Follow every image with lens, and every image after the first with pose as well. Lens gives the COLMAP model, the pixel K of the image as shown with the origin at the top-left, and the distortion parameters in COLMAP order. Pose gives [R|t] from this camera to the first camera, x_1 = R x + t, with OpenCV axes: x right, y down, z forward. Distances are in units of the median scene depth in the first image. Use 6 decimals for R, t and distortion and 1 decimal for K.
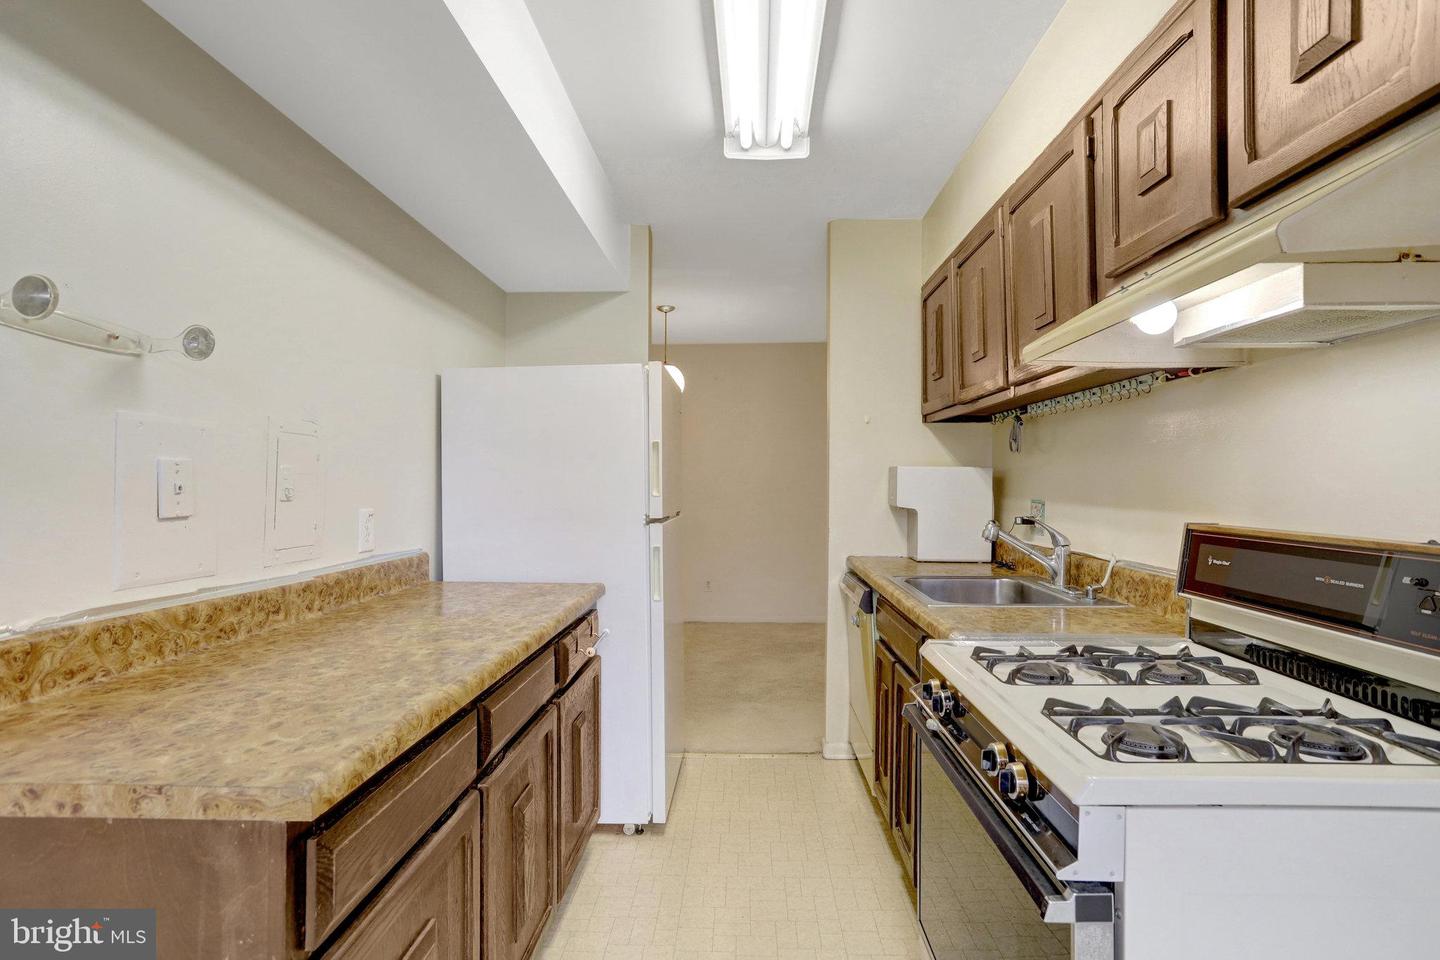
lens RADIAL K [[723.1, 0, 724.6], [0, 723.1, 462.3], [0, 0, 1]] dist [-0.029847, 0.011711]
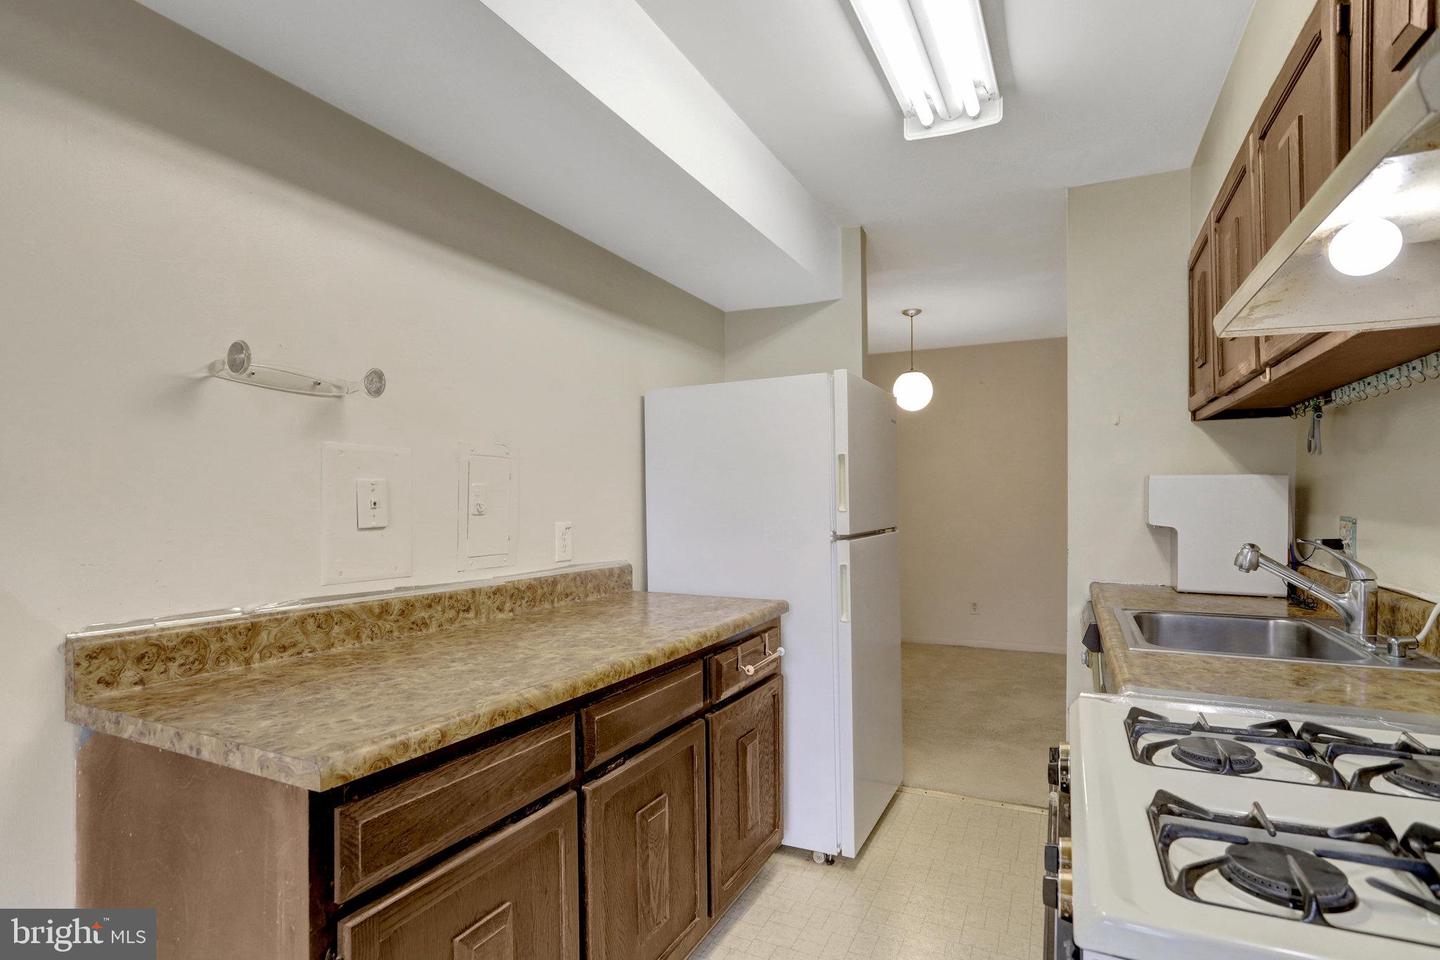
lens RADIAL K [[728.0, 0, 720.0], [0, 728.0, 480.0], [0, 0, 1]] dist [-0.060192, 0.025624]
pose [[0.910261, -0.015093, -0.413759, 0.217777], [0.016799, 0.999859, 0.000485, 0.003947], [0.413693, -0.007392, 0.910386, 0.100408]]
